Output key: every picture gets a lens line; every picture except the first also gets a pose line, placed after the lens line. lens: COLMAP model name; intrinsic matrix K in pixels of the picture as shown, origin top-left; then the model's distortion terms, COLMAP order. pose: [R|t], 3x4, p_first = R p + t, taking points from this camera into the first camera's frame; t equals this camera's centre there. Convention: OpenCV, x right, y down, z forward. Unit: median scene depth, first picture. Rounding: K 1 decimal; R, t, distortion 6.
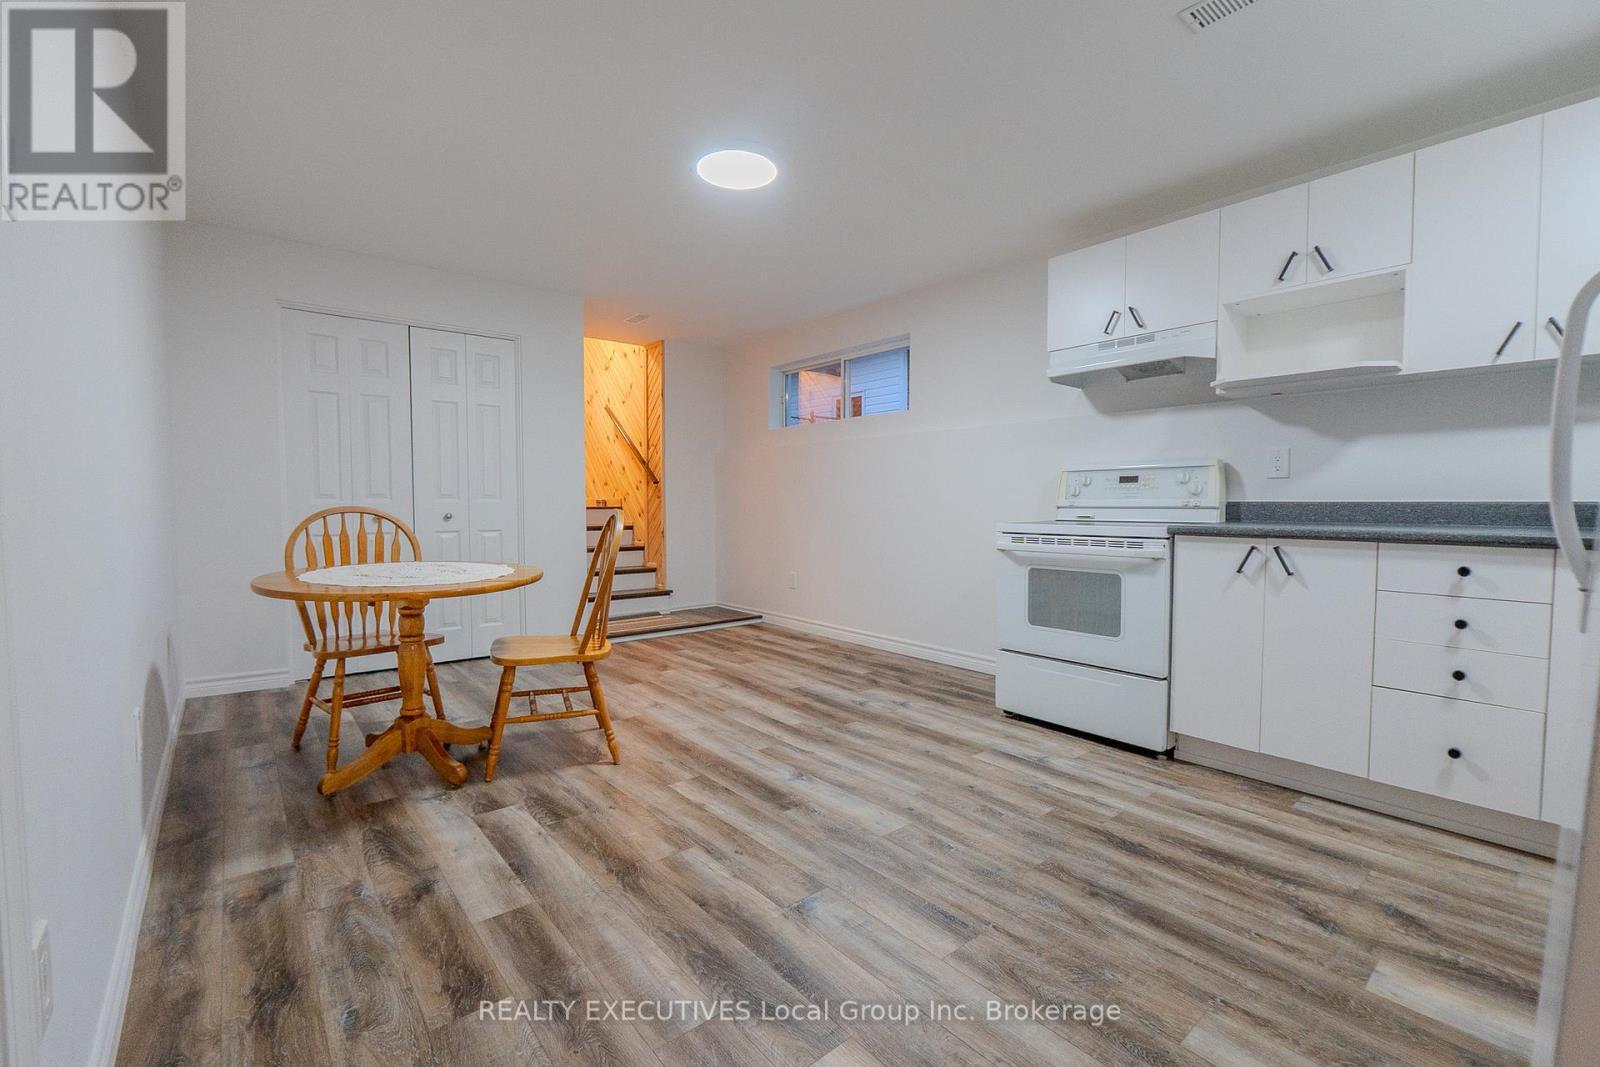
lens RADIAL K [[691.4, 0, 800.0], [0, 691.4, 533.5], [0, 0, 1]] dist [-0.000899, 0.000332]
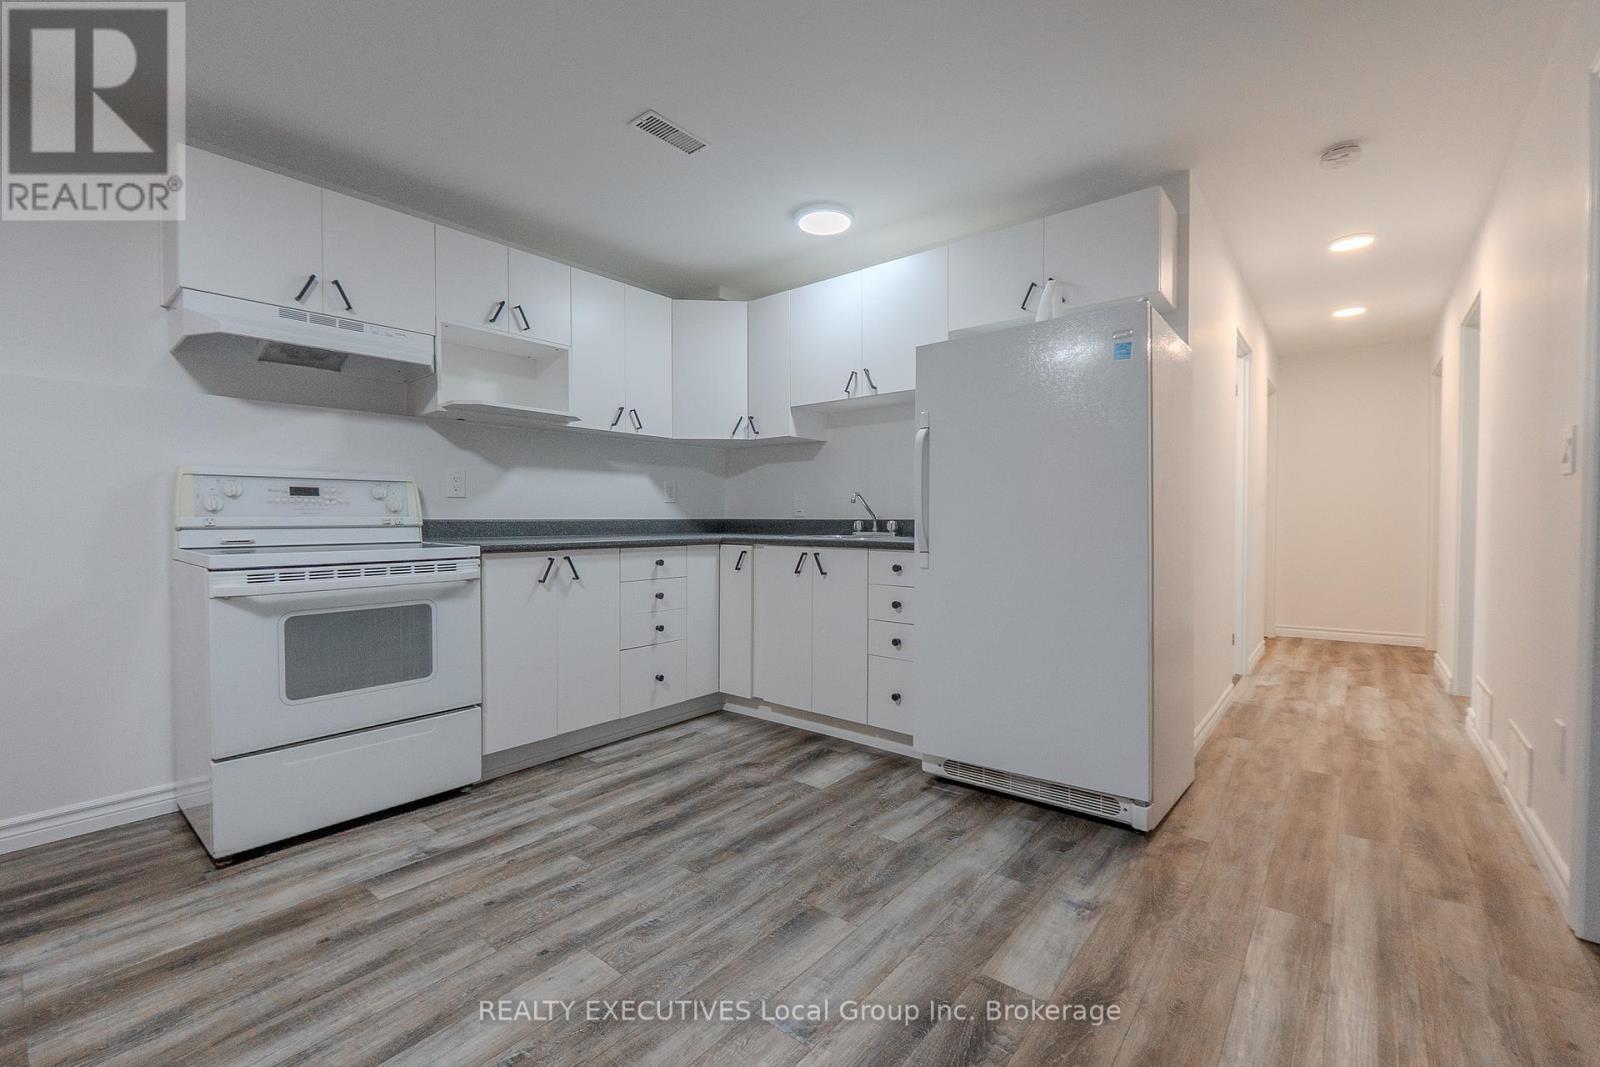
lens RADIAL K [[691.4, 0, 800.0], [0, 691.4, 533.5], [0, 0, 1]] dist [-0.000899, 0.000332]
pose [[-0.197402, -0.020141, 0.980116, -0.554736], [0.047494, 0.998418, 0.030083, -0.037465], [-0.979171, 0.052489, -0.196134, 0.824055]]
